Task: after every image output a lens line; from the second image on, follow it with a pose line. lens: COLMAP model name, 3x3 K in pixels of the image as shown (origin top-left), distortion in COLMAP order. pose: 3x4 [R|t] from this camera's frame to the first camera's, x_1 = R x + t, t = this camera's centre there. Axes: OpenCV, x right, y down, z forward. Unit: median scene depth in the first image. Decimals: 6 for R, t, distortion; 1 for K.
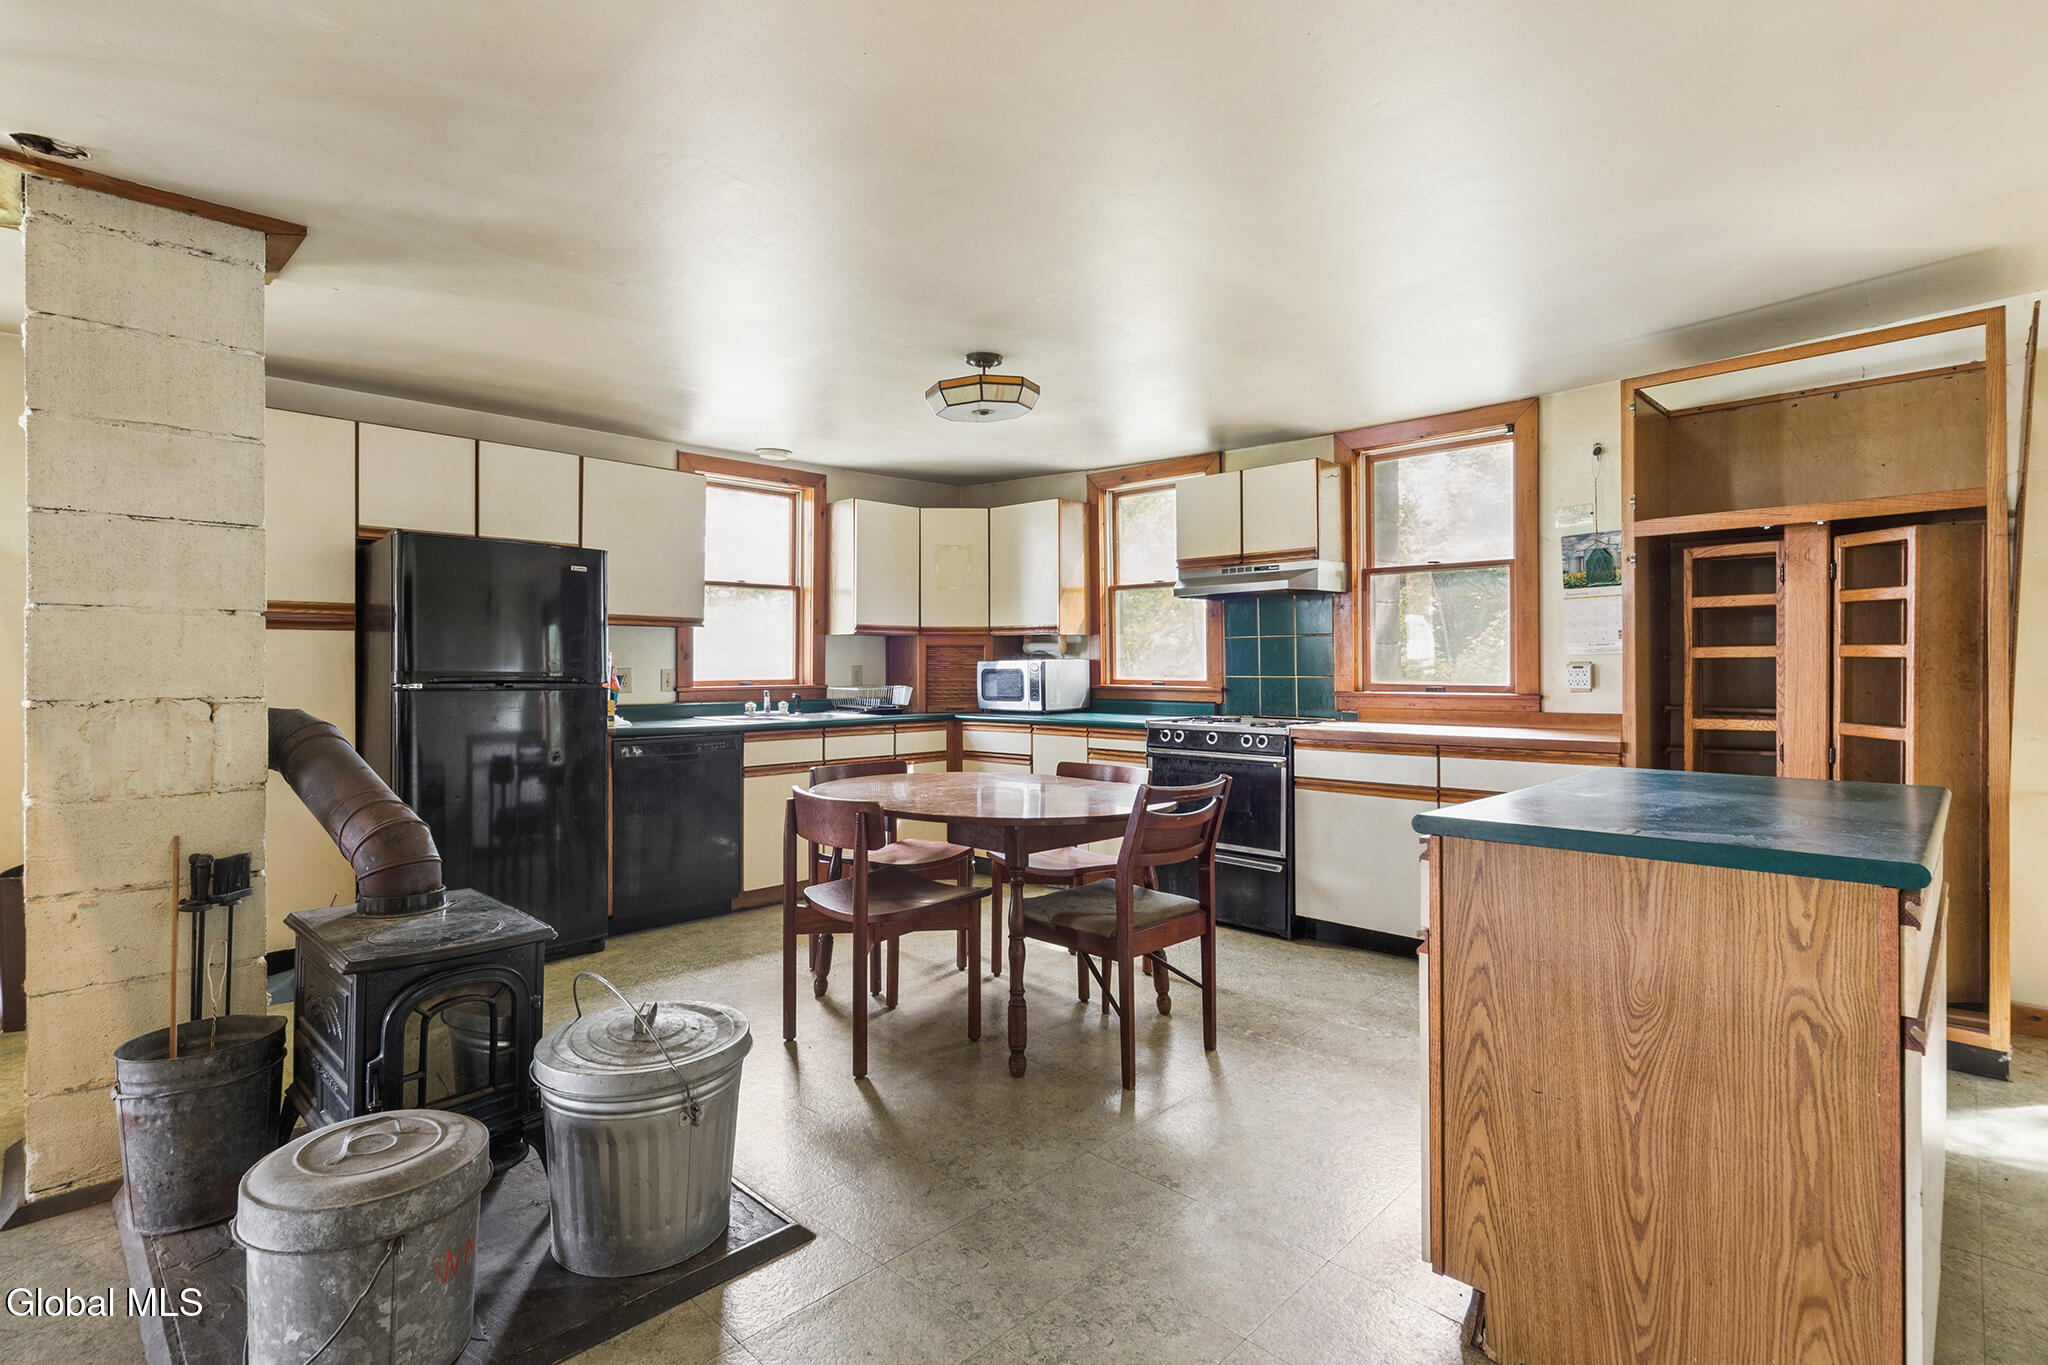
lens RADIAL K [[980.5, 0, 1017.6], [0, 980.5, 668.2], [0, 0, 1]] dist [0.003607, 0.000382]
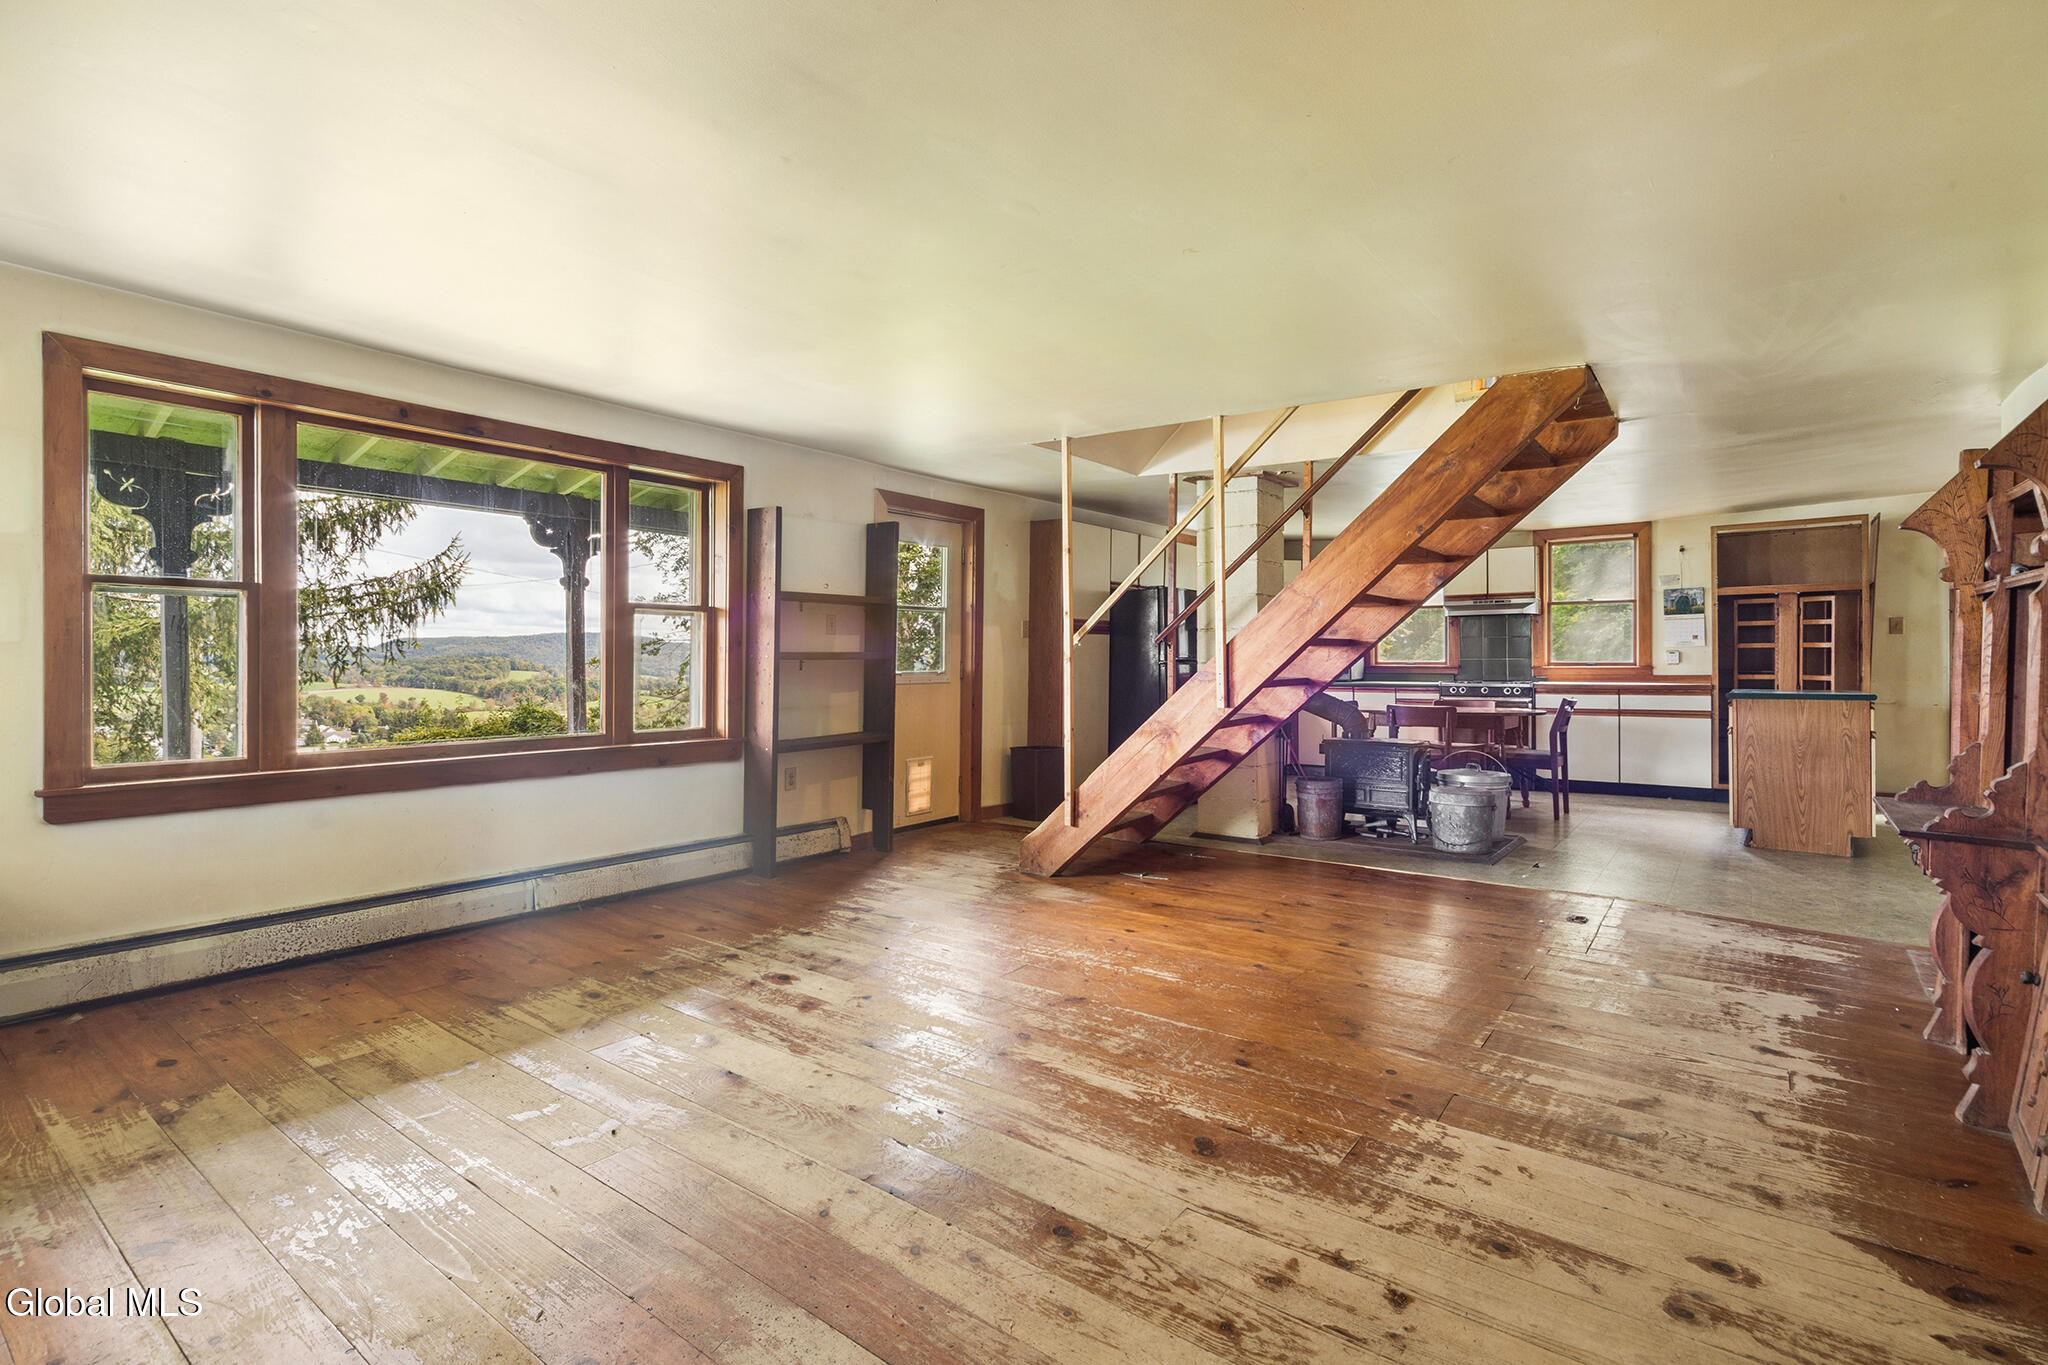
lens RADIAL K [[980.5, 0, 1022.9], [0, 980.5, 667.0], [0, 0, 1]] dist [0.003607, 0.000382]
pose [[0.991652, -0.003113, 0.128909, -1.283469], [0.002721, 0.999991, 0.003219, 0.022259], [-0.128918, -0.002842, 0.991651, -1.071383]]
